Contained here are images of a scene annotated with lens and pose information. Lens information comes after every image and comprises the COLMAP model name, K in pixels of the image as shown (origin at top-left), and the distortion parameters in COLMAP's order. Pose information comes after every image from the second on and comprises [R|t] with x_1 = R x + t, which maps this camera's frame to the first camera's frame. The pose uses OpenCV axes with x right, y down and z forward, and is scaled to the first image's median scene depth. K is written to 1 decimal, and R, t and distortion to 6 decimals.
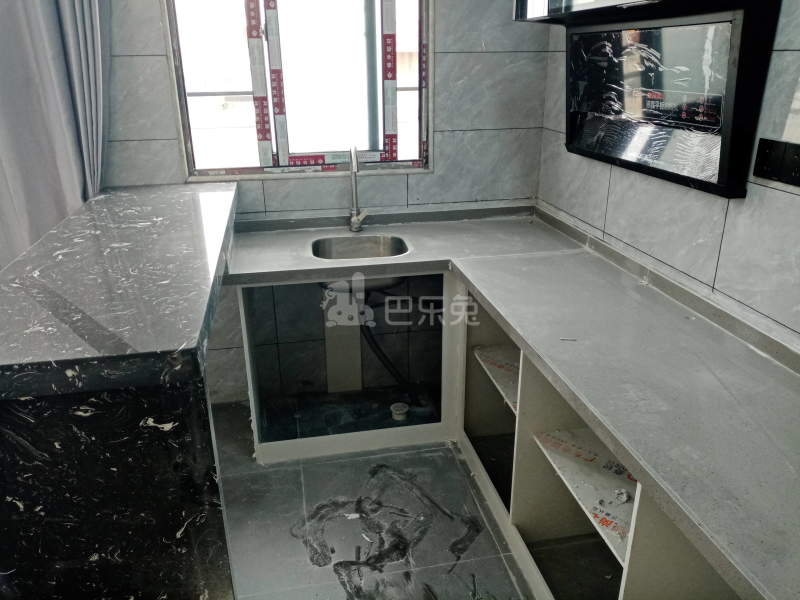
lens RADIAL K [[629.6, 0, 405.2], [0, 629.6, 303.2], [0, 0, 1]] dist [0.038054, -0.092813]
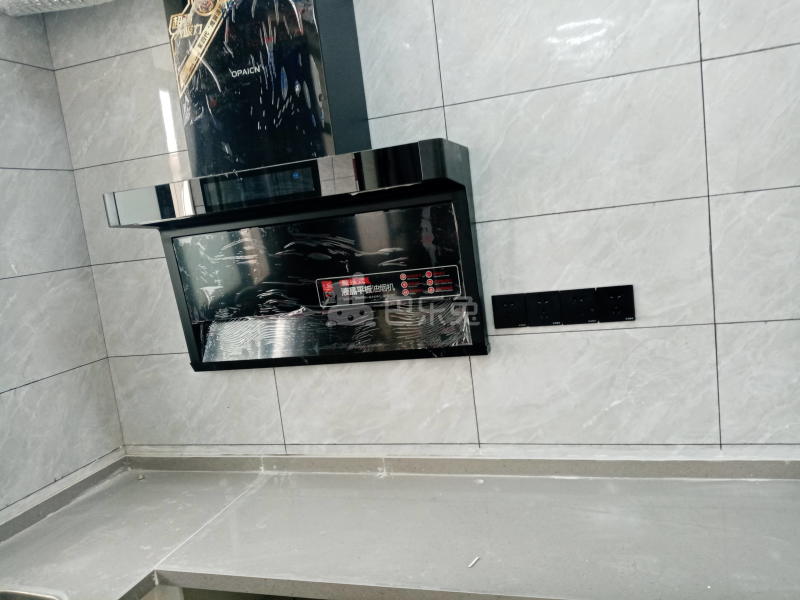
lens RADIAL K [[629.6, 0, 405.2], [0, 629.6, 303.2], [0, 0, 1]] dist [0.038054, -0.092813]
pose [[0.488252, -0.171009, 0.855784, -0.303145], [0.425578, 0.902767, -0.062408, -0.164727], [-0.761901, 0.394673, 0.513556, 0.372111]]
